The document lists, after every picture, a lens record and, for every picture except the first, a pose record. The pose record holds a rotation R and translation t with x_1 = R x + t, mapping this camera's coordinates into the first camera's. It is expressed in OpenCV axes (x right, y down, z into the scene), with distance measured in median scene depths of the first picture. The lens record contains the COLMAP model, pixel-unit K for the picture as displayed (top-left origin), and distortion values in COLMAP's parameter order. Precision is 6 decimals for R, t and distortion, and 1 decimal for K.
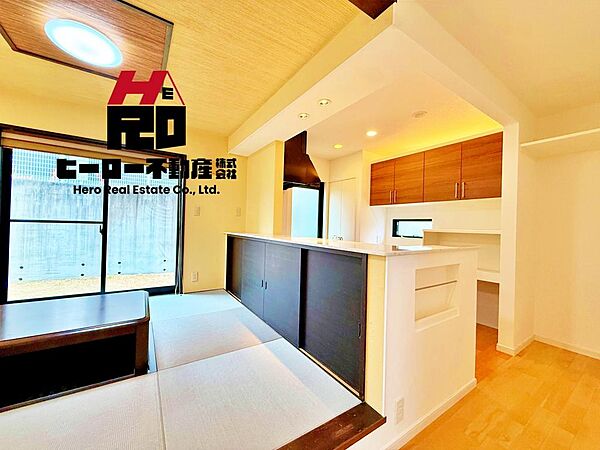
lens RADIAL K [[235.5, 0, 286.9], [0, 235.5, 225.2], [0, 0, 1]] dist [0.000981, 0.000174]
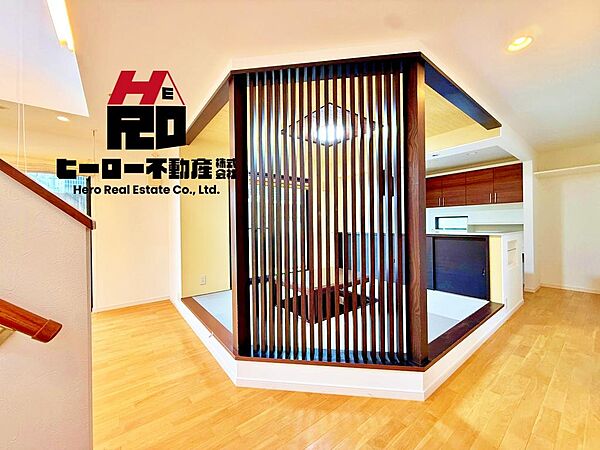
lens RADIAL K [[239.5, 0, 298.2], [0, 239.5, 224.5], [0, 0, 1]] dist [0.000474, 0.000103]
pose [[0.994940, -0.029360, 0.096090, -0.827768], [0.028750, 0.999557, 0.007726, -0.023206], [-0.096274, -0.004925, 0.995343, -0.530168]]
